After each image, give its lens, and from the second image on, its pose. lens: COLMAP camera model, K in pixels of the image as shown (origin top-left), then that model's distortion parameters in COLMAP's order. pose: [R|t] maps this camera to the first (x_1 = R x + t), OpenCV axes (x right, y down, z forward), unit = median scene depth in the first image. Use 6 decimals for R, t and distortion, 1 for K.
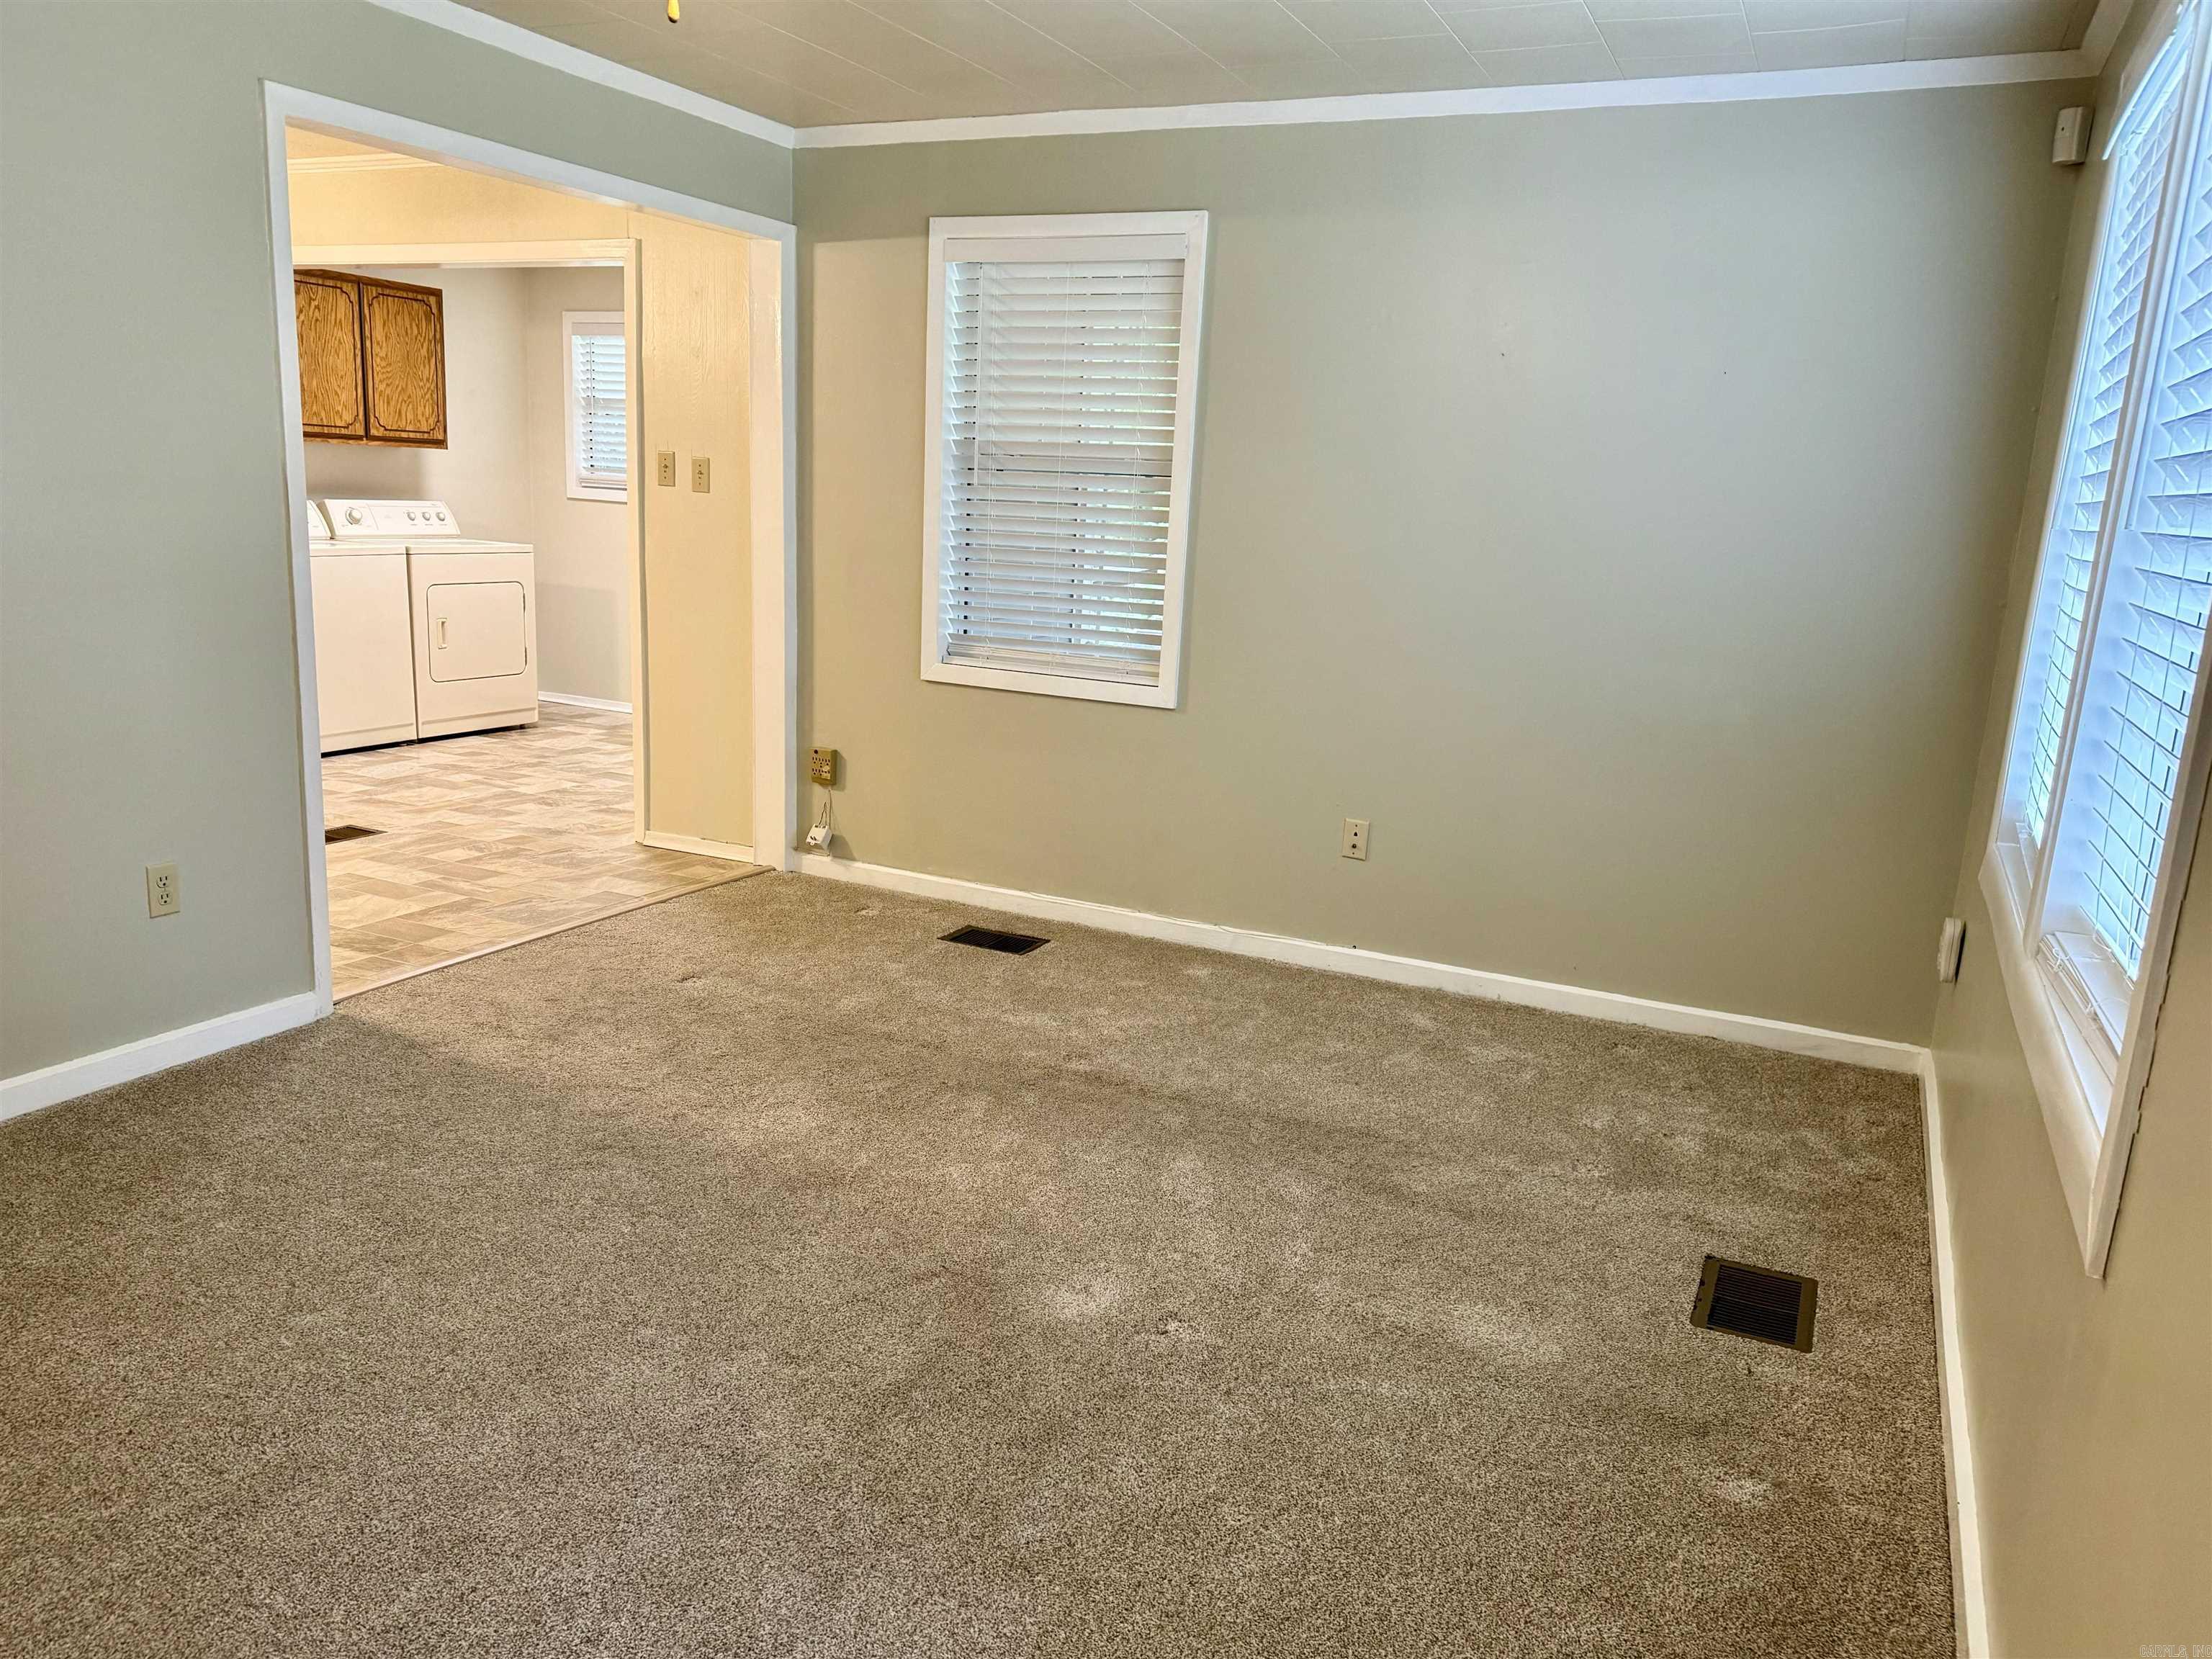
lens RADIAL K [[1583.0, 0, 1068.0], [0, 1583.0, 836.7], [0, 0, 1]] dist [0.144476, -0.168052]
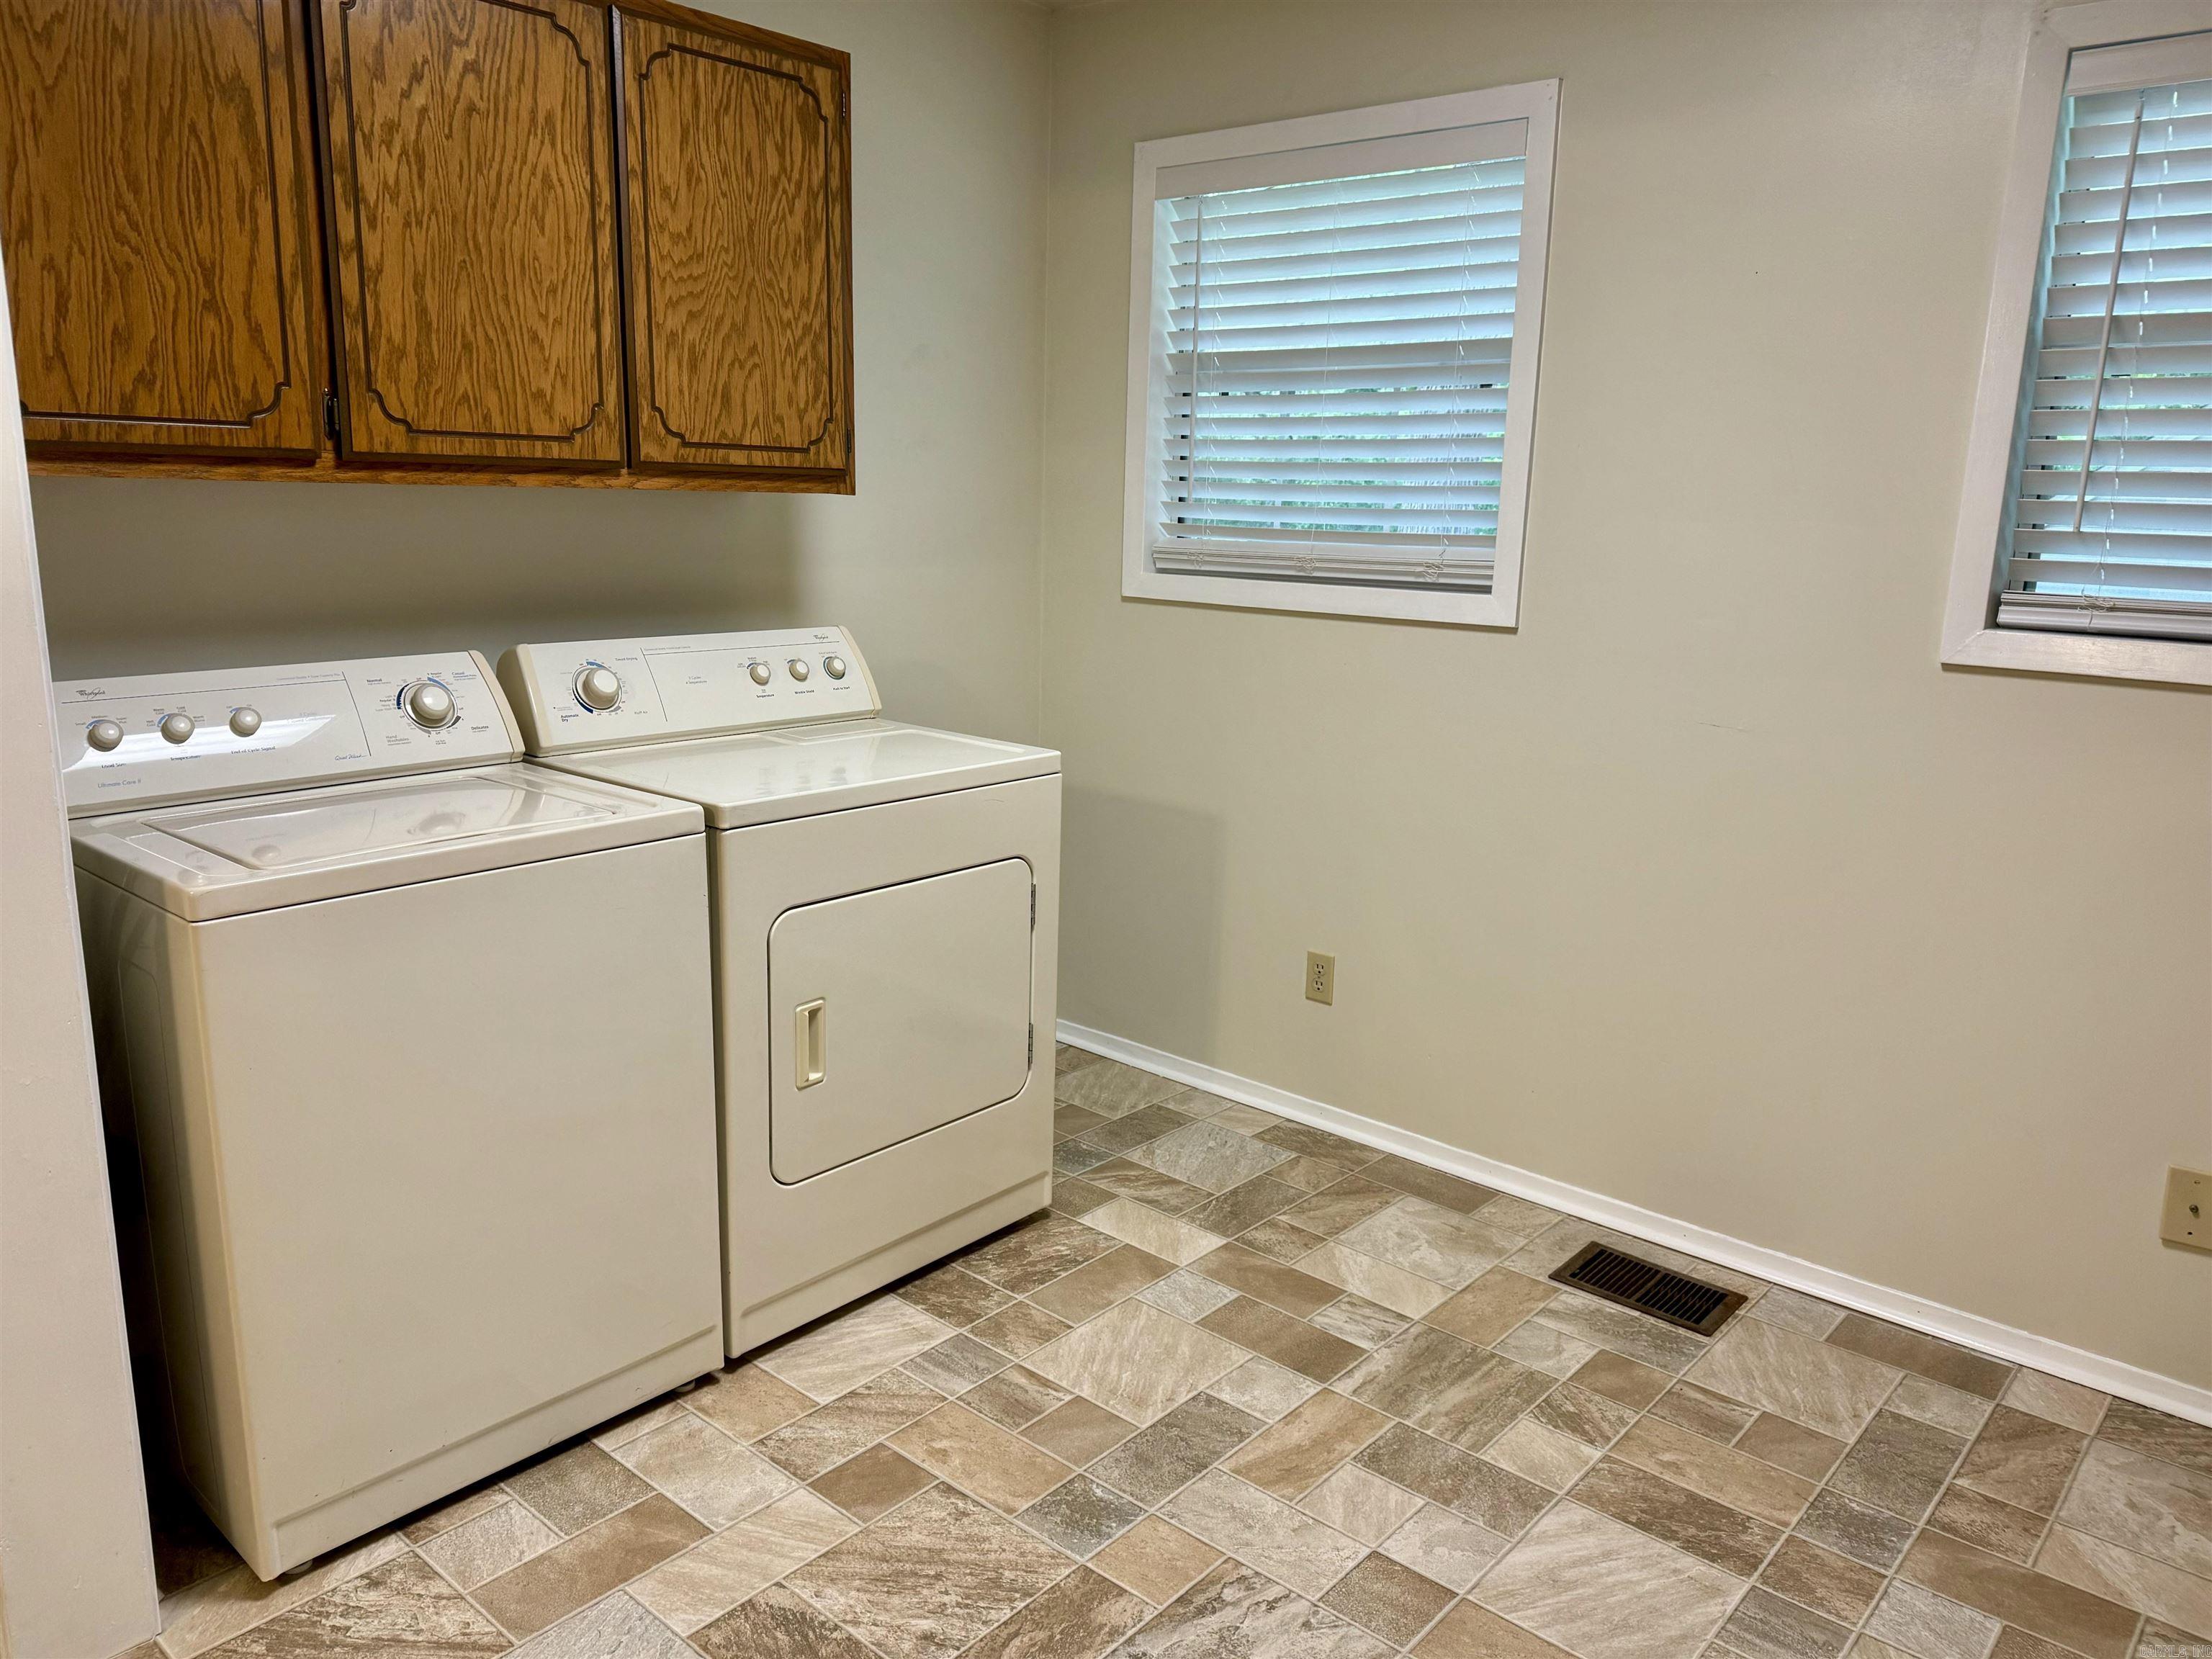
lens RADIAL K [[1595.4, 0, 1105.8], [0, 1595.4, 828.7], [0, 0, 1]] dist [0.070798, -0.075841]
pose [[0.970673, 0.017515, -0.239765, -0.245798], [-0.023347, 0.999496, -0.021503, -0.161424], [0.239268, 0.026470, 0.970593, 0.682930]]
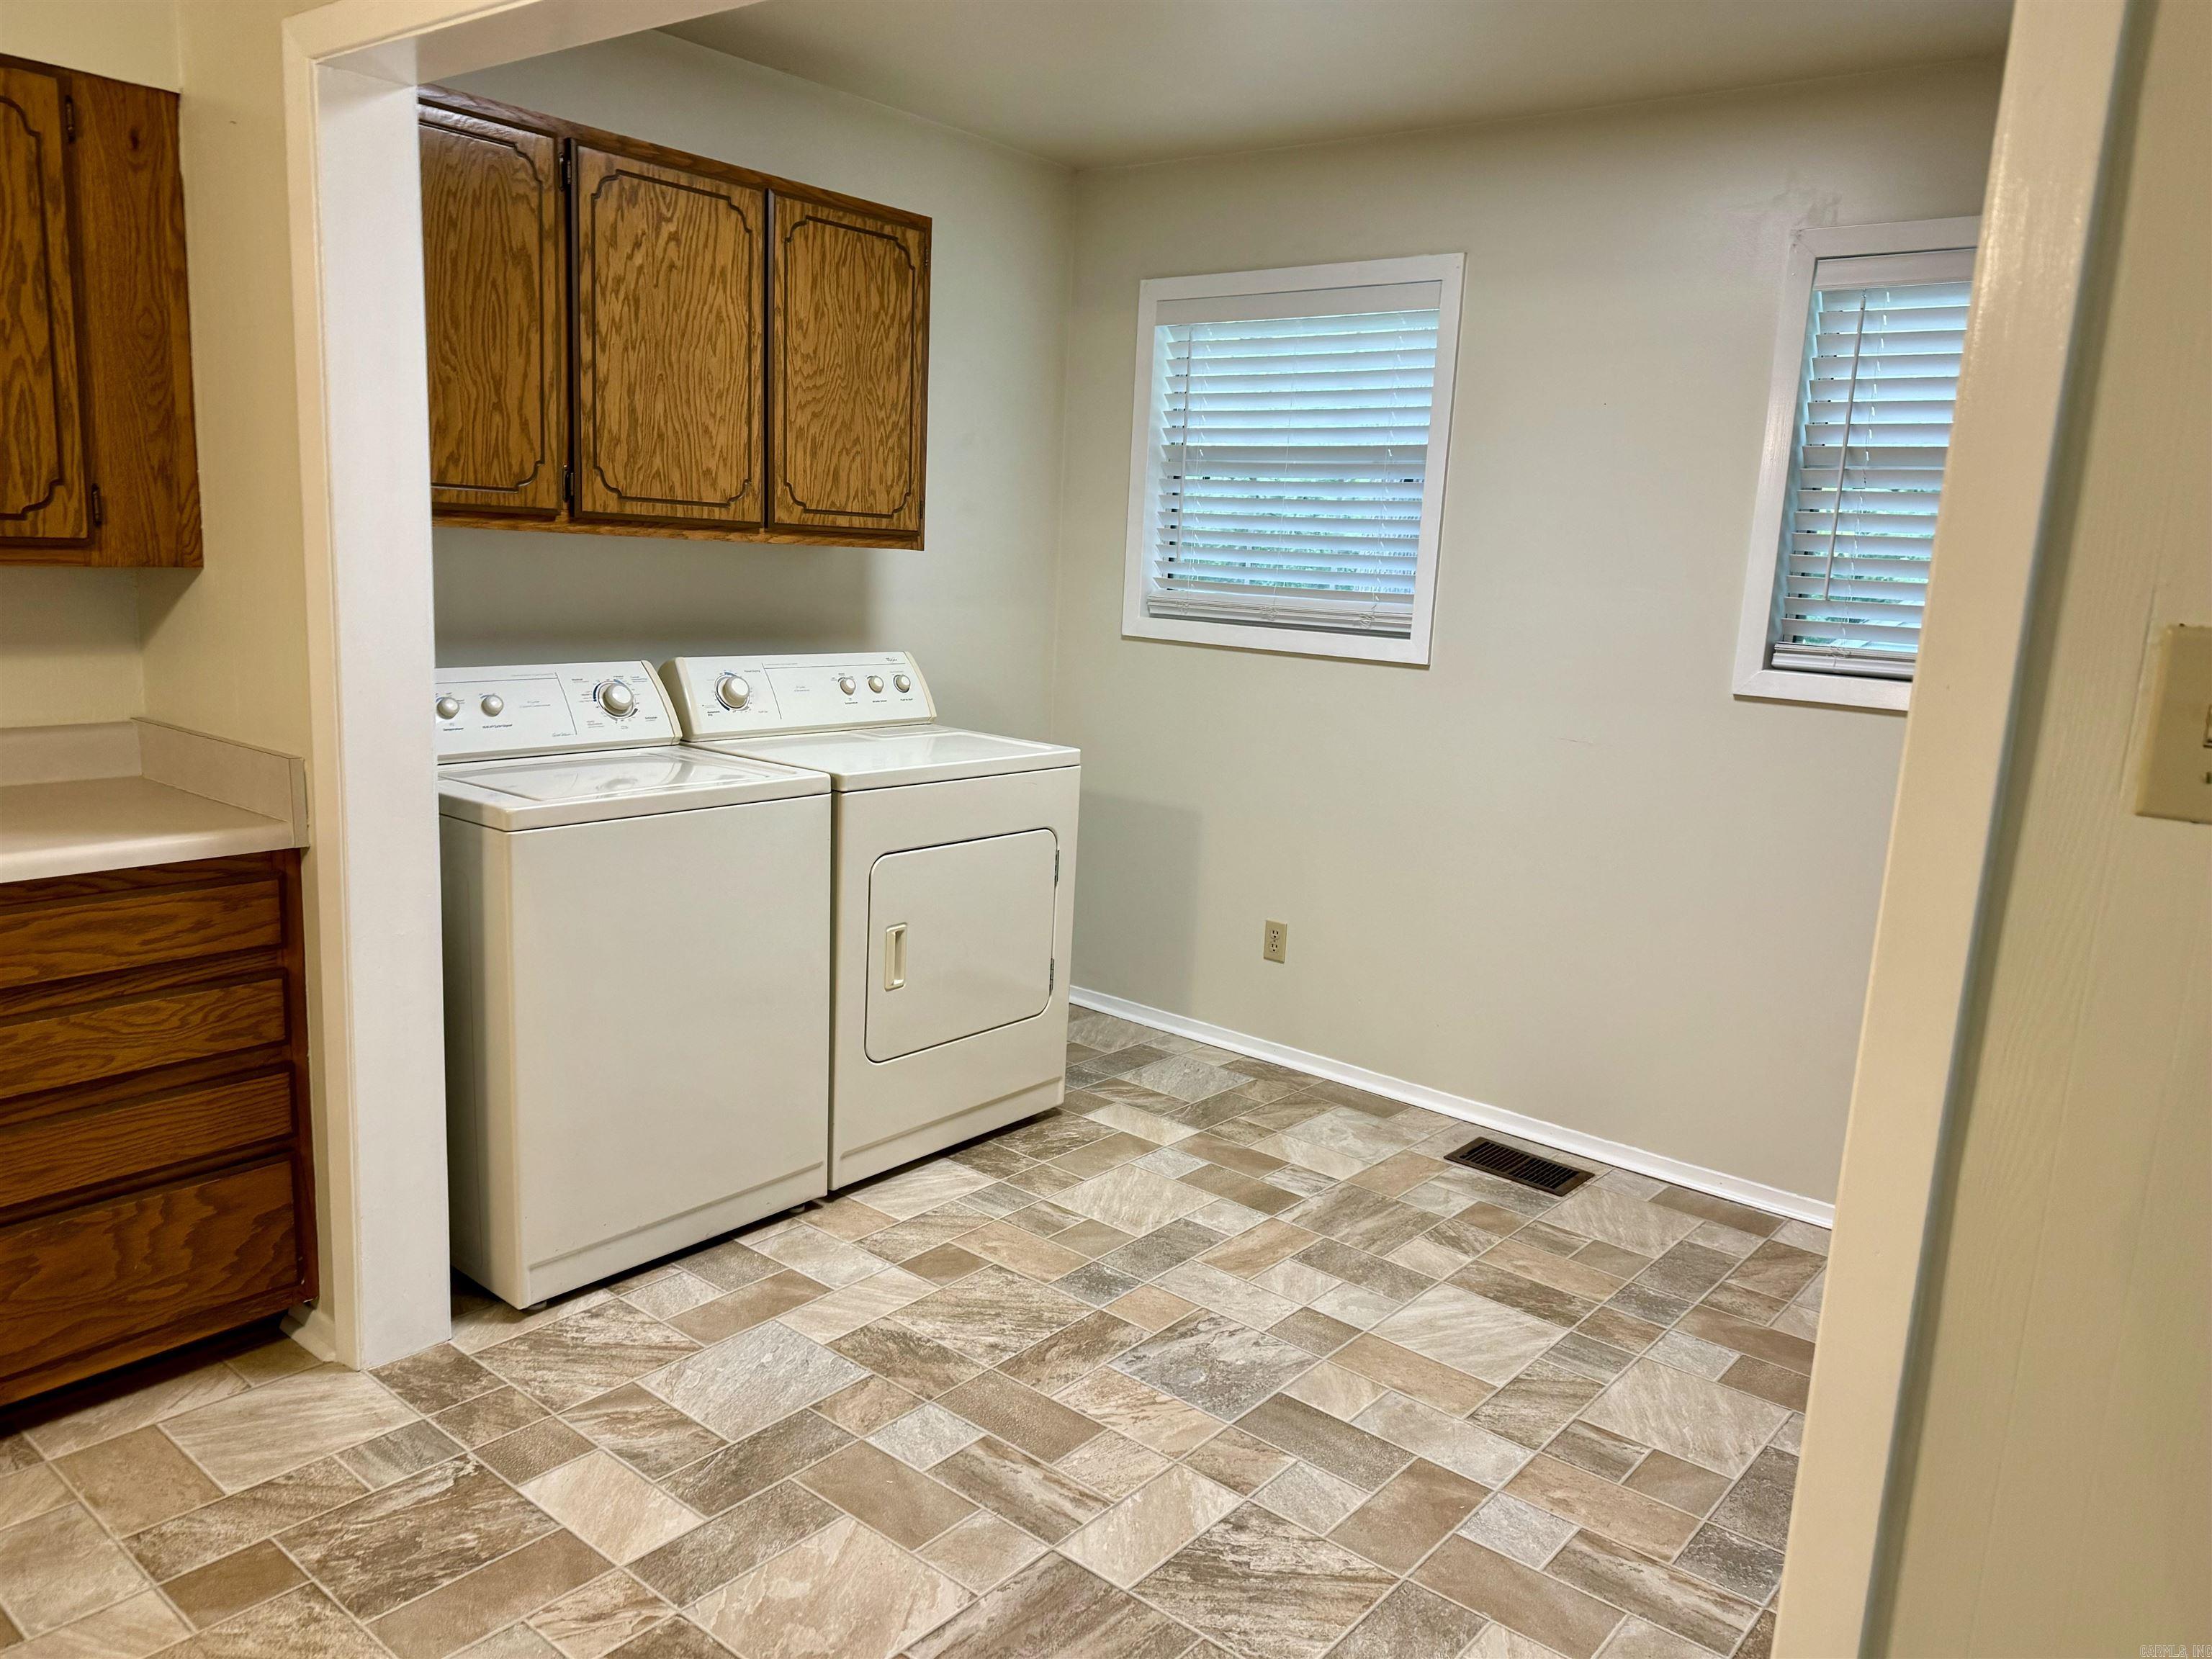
lens RADIAL K [[1586.0, 0, 1126.2], [0, 1586.0, 826.9], [0, 0, 1]] dist [0.221056, -0.386056]
pose [[0.978297, 0.028882, -0.205187, -0.230737], [-0.041134, 0.997600, -0.055700, -0.136837], [0.203085, 0.062931, 0.977137, 0.567360]]
